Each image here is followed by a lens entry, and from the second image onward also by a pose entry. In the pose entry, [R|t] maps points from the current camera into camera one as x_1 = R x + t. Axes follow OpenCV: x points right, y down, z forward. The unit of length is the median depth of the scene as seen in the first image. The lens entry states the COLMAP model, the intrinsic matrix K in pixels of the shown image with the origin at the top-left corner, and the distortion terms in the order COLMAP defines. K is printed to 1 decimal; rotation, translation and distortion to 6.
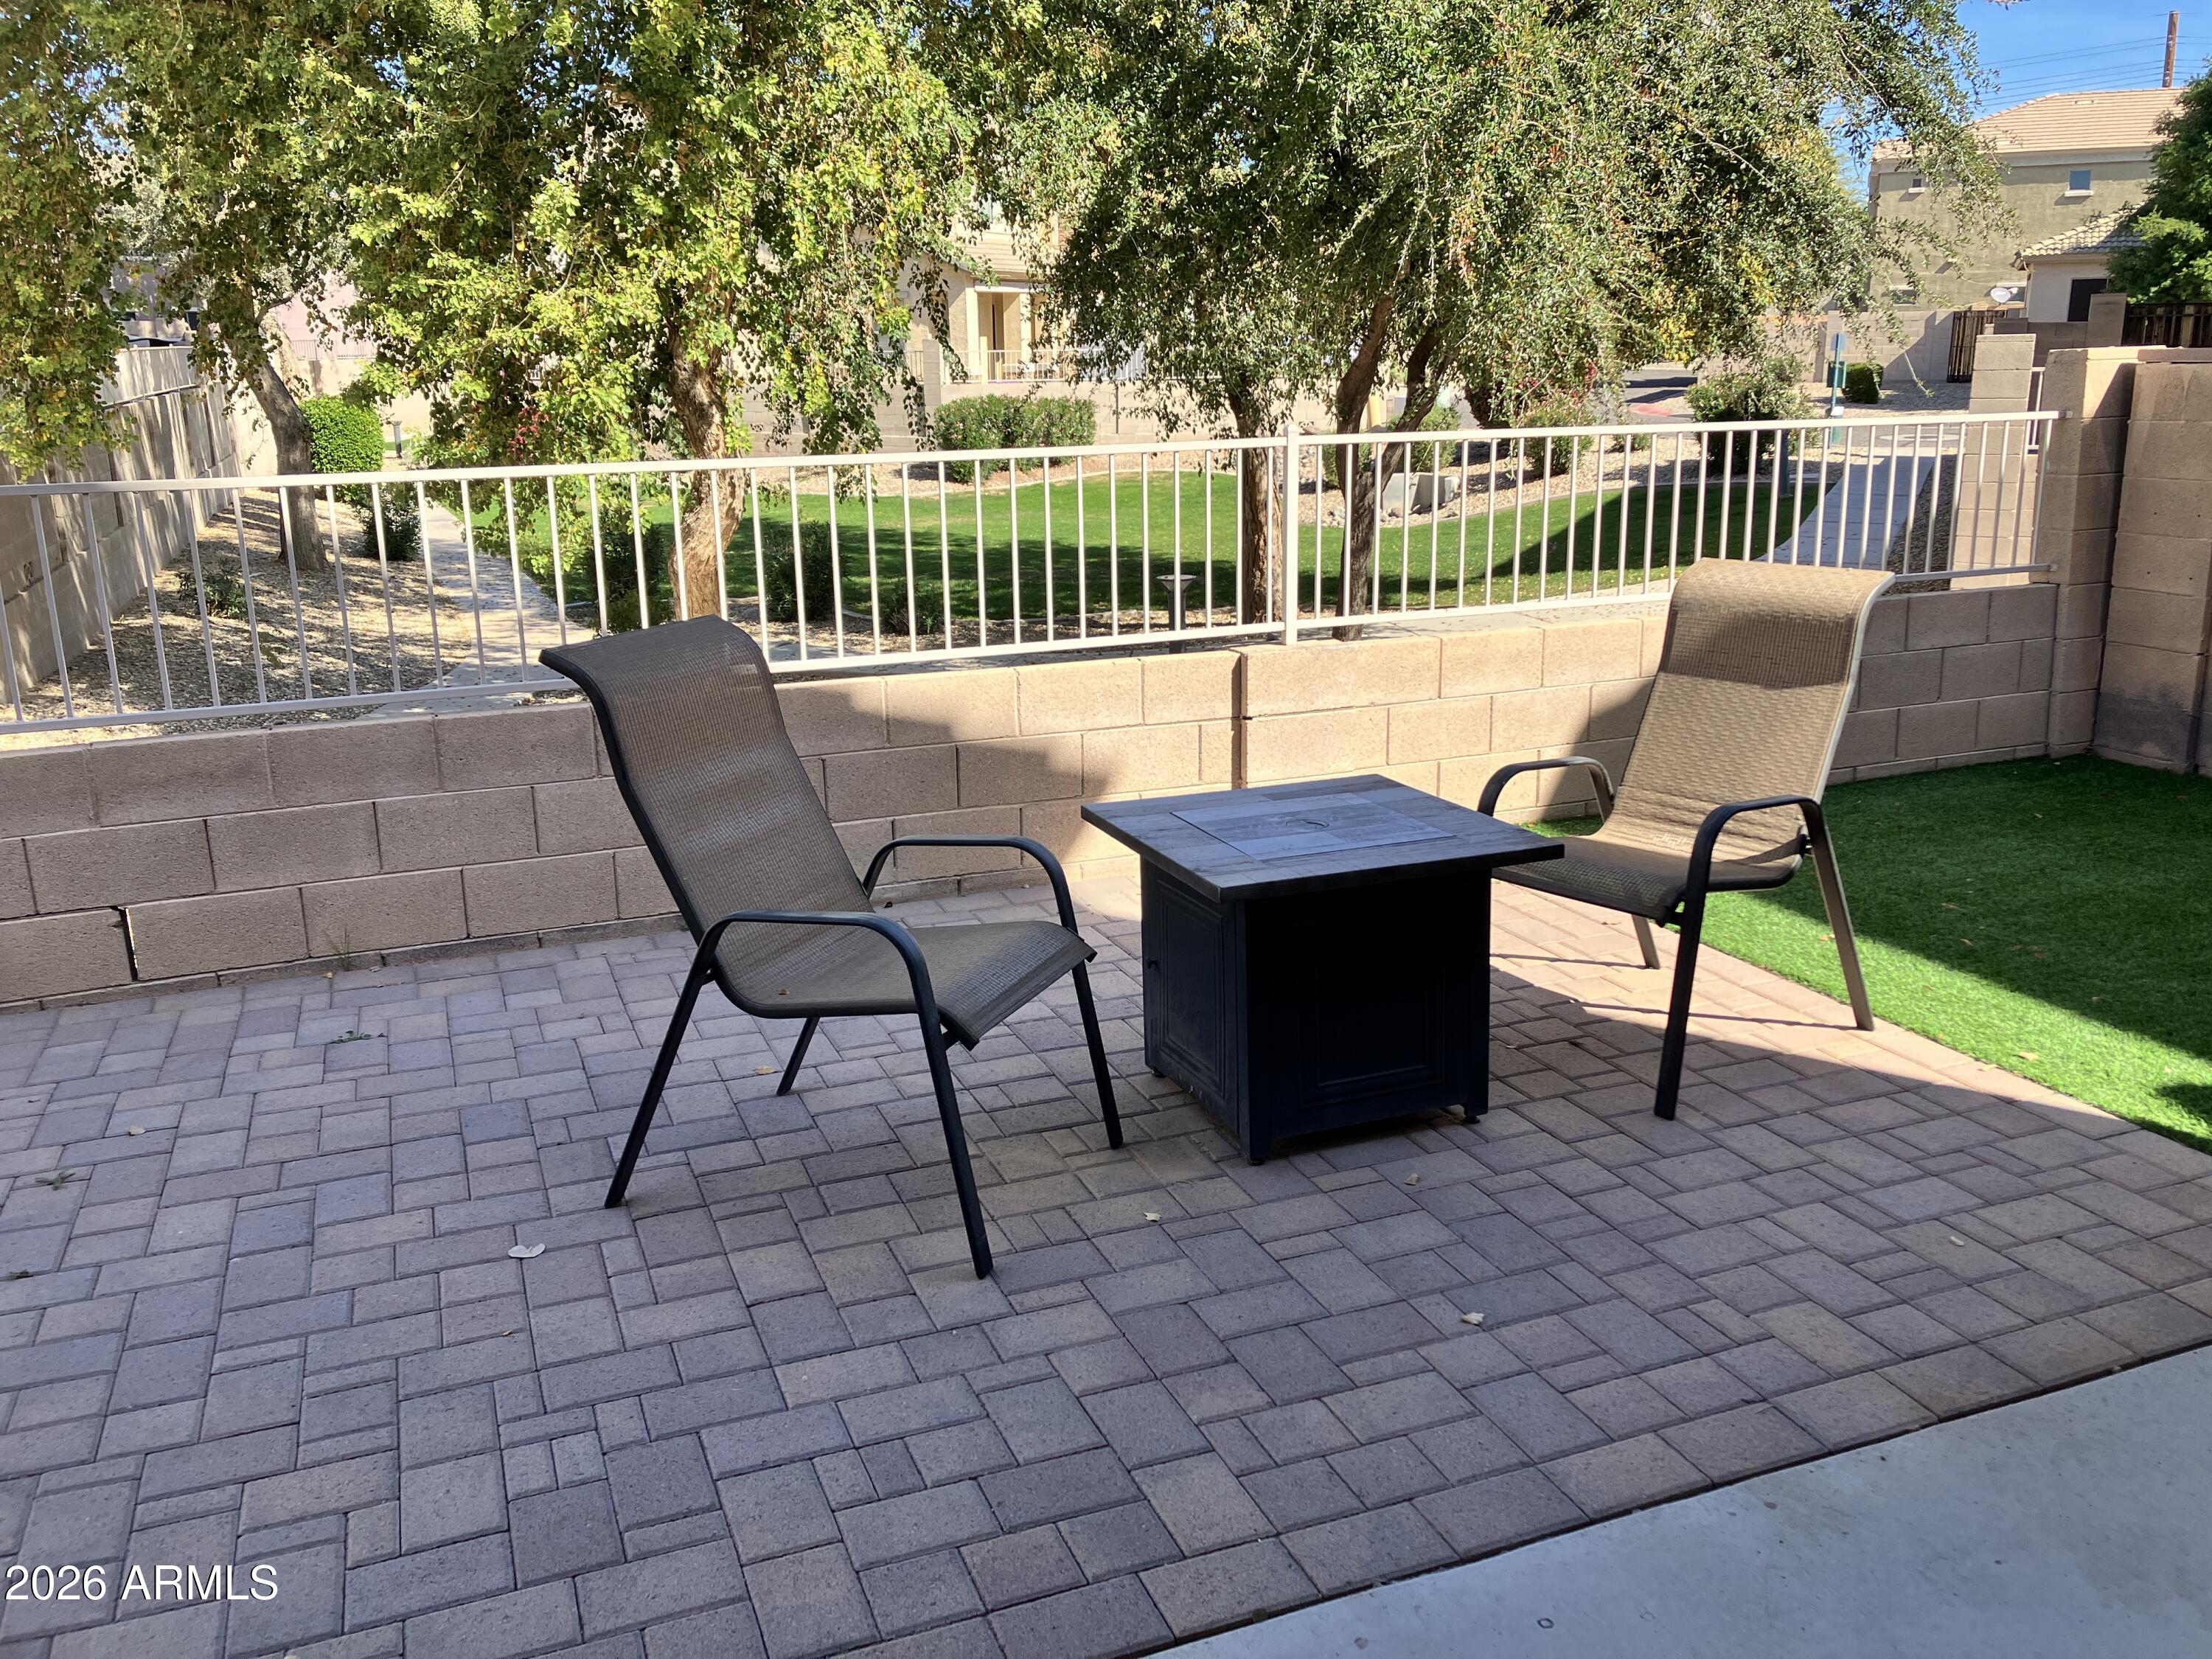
lens RADIAL K [[1819.2, 0, 1106.0], [0, 1819.2, 833.1], [0, 0, 1]] dist [0.023581, -0.002757]
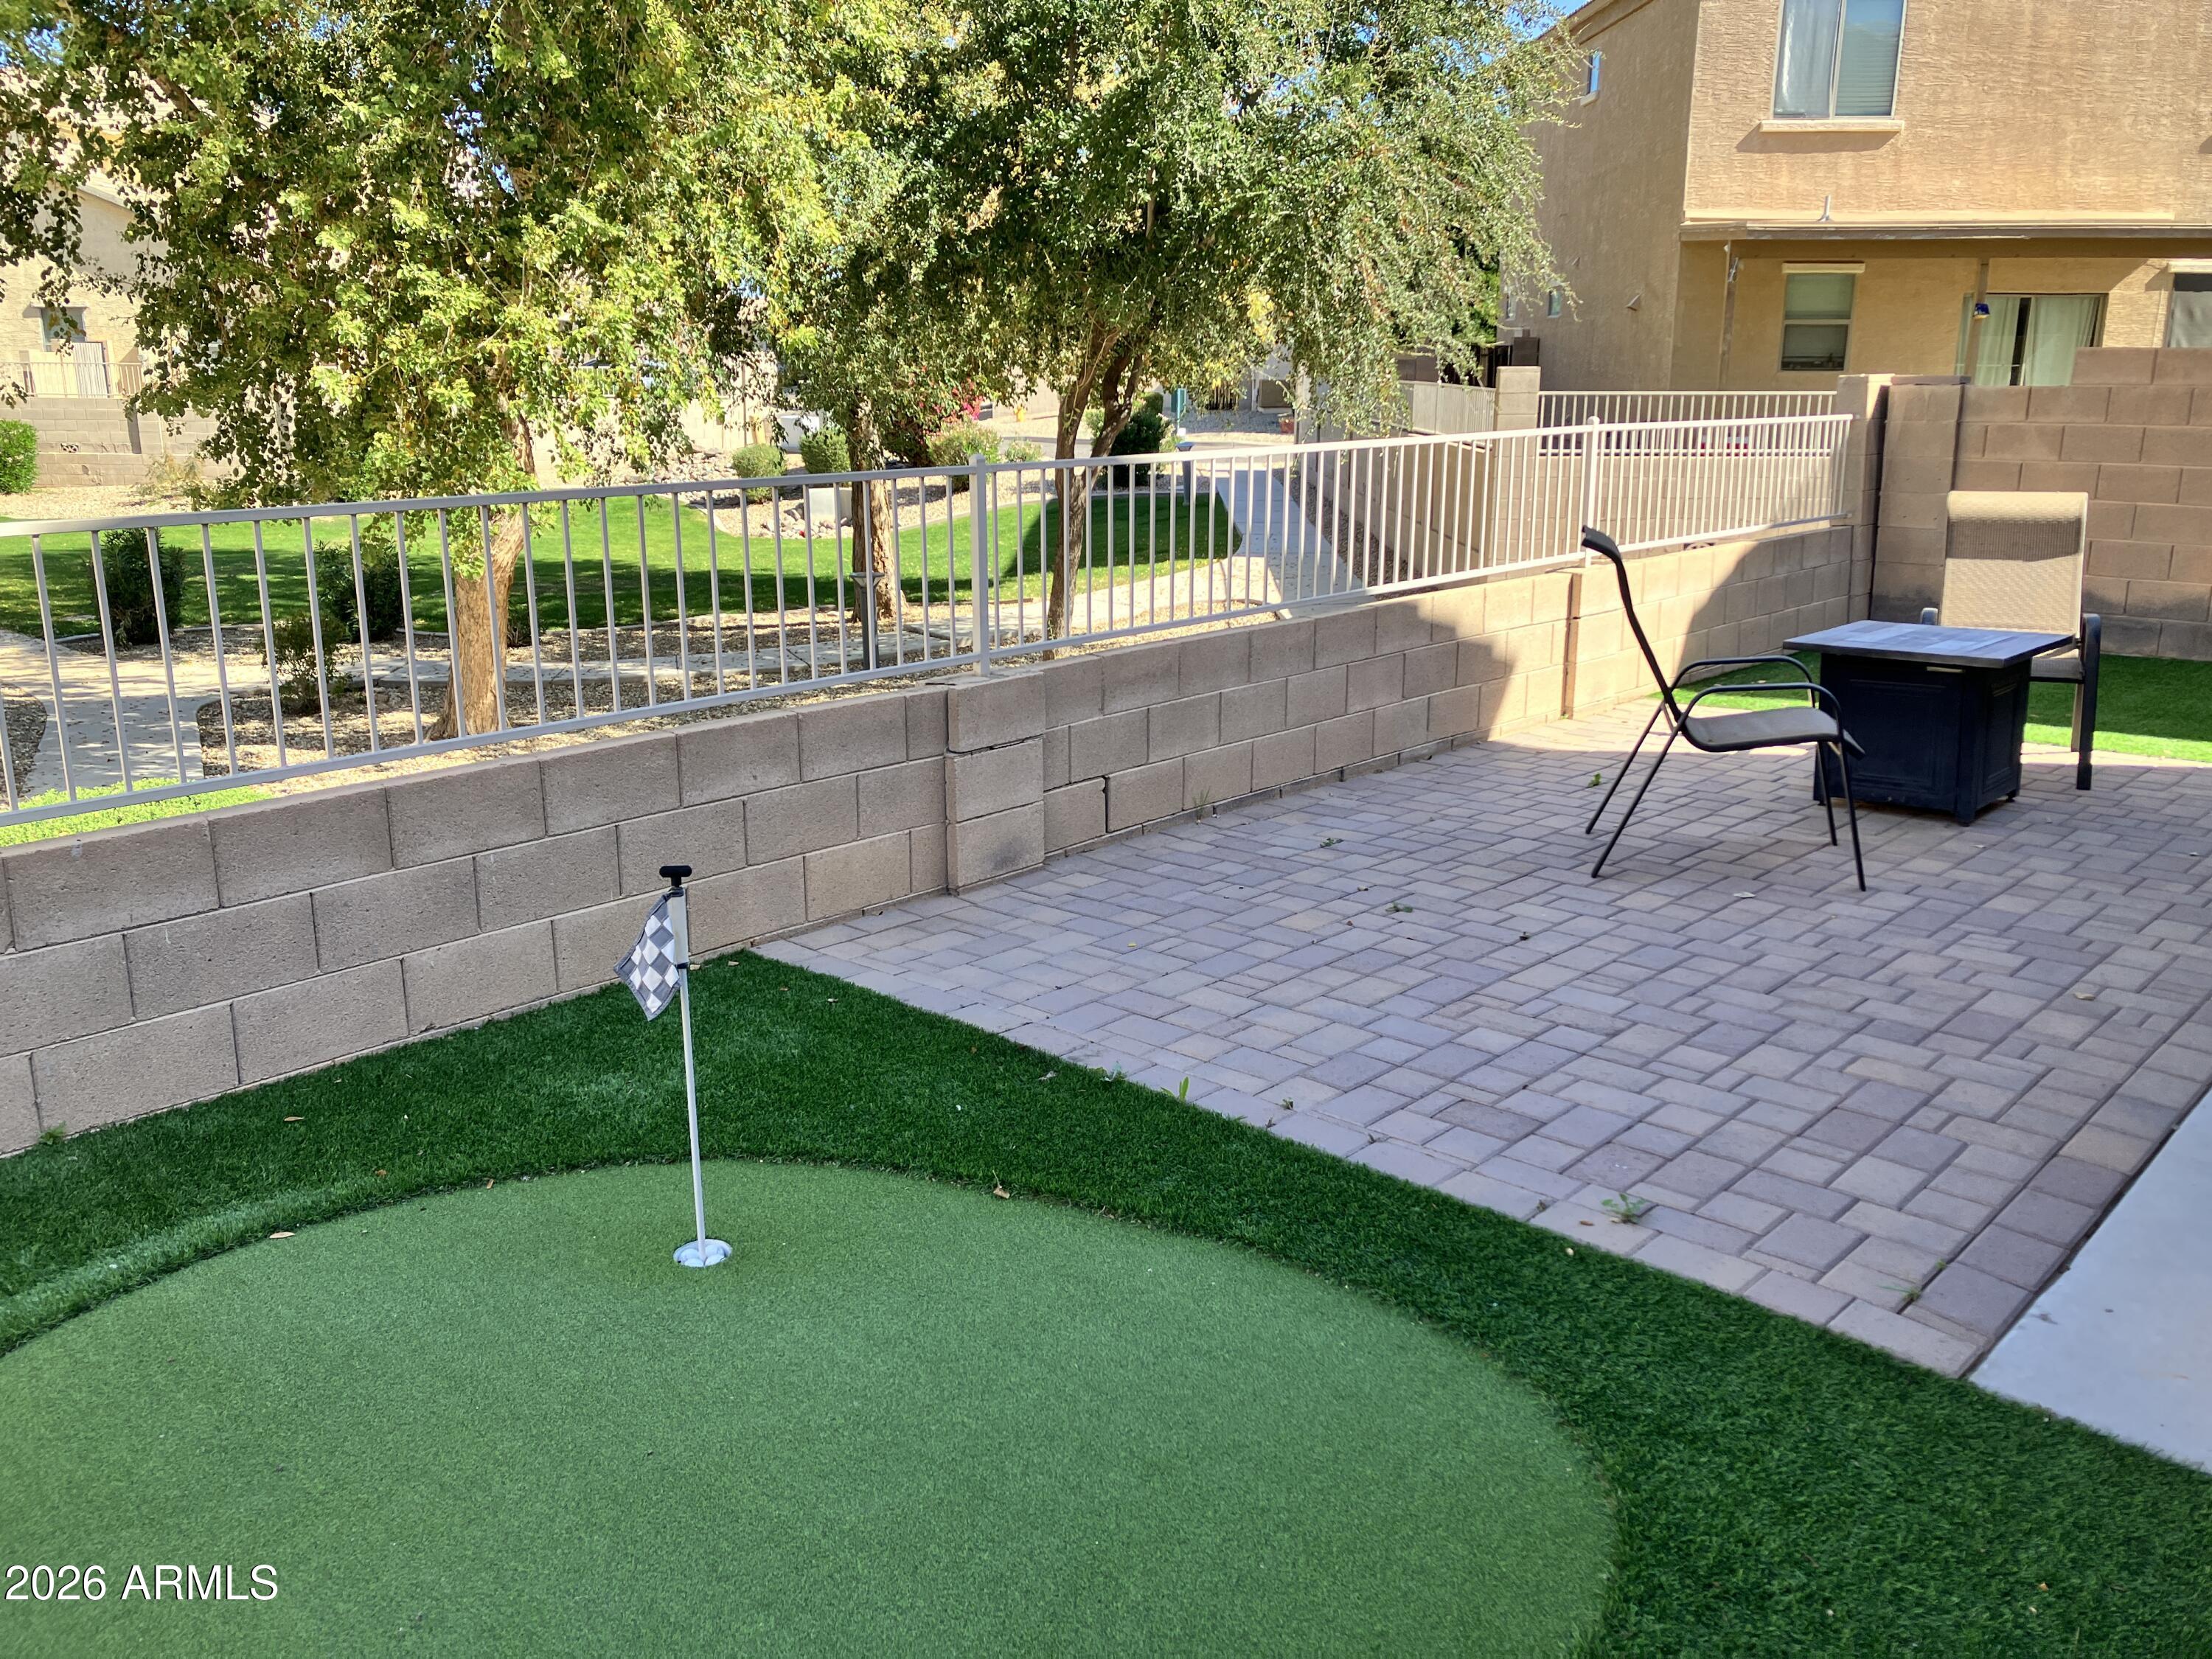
lens RADIAL K [[1819.2, 0, 1114.4], [0, 1819.2, 826.2], [0, 0, 1]] dist [0.023581, -0.002757]
pose [[0.899751, -0.092681, 0.426449, -1.138484], [0.100374, 0.994940, 0.004456, 0.074540], [-0.424704, 0.038795, 0.904501, -0.199027]]
